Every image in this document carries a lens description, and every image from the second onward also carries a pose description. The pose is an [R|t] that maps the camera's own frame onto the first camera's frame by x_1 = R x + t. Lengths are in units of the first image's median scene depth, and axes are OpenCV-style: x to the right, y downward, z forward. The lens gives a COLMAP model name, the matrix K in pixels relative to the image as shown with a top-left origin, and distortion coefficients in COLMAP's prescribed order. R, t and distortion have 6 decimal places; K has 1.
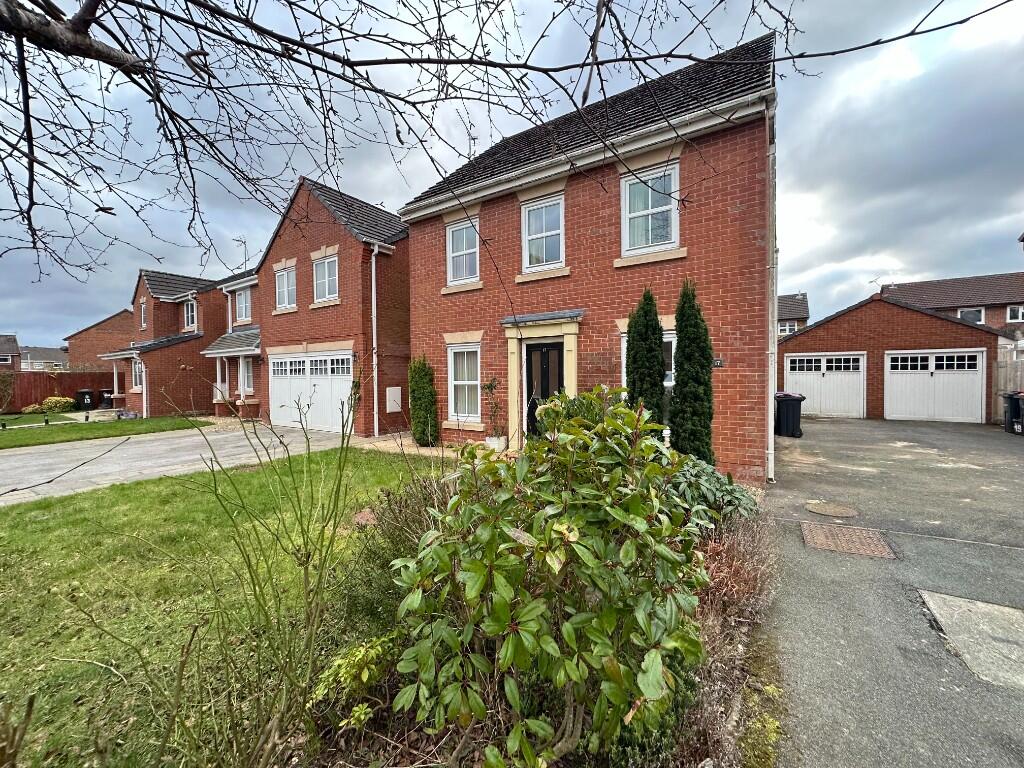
lens RADIAL K [[411.0, 0, 511.6], [0, 411.0, 381.2], [0, 0, 1]] dist [-0.000760, -0.000002]
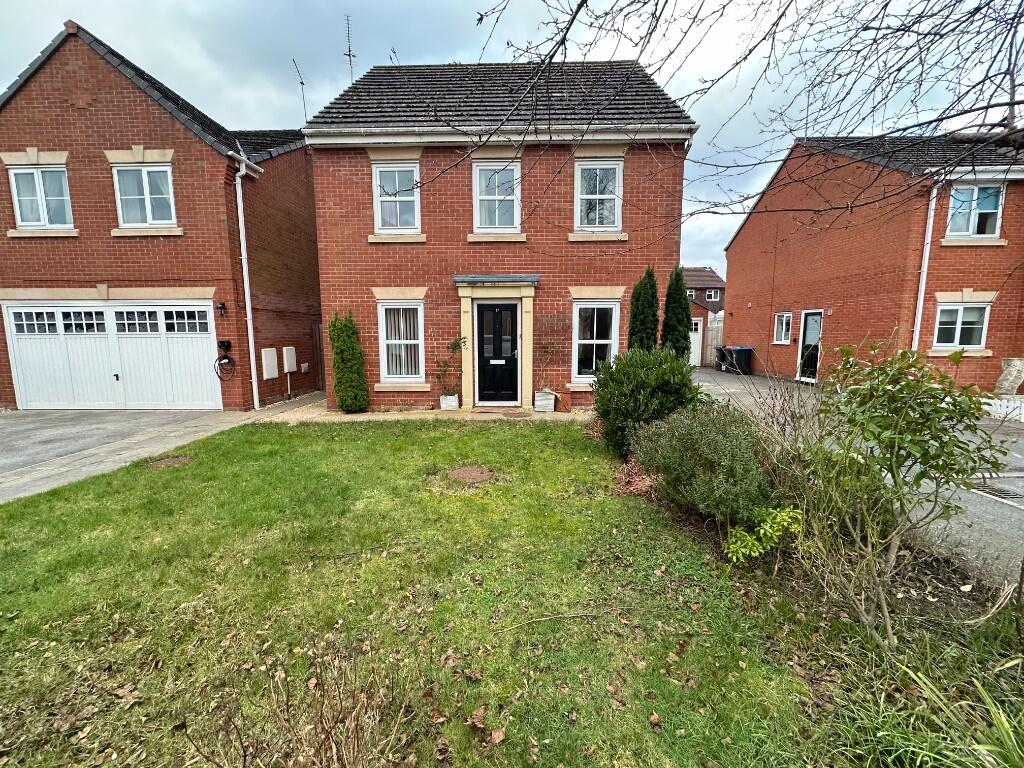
lens RADIAL K [[407.6, 0, 513.0], [0, 407.6, 382.7], [0, 0, 1]] dist [-0.002764, 0.000227]
pose [[0.846655, -0.058527, 0.528914, -0.389776], [0.004512, 0.994687, 0.102844, 0.001857], [-0.532123, -0.084687, 0.842421, 0.064036]]
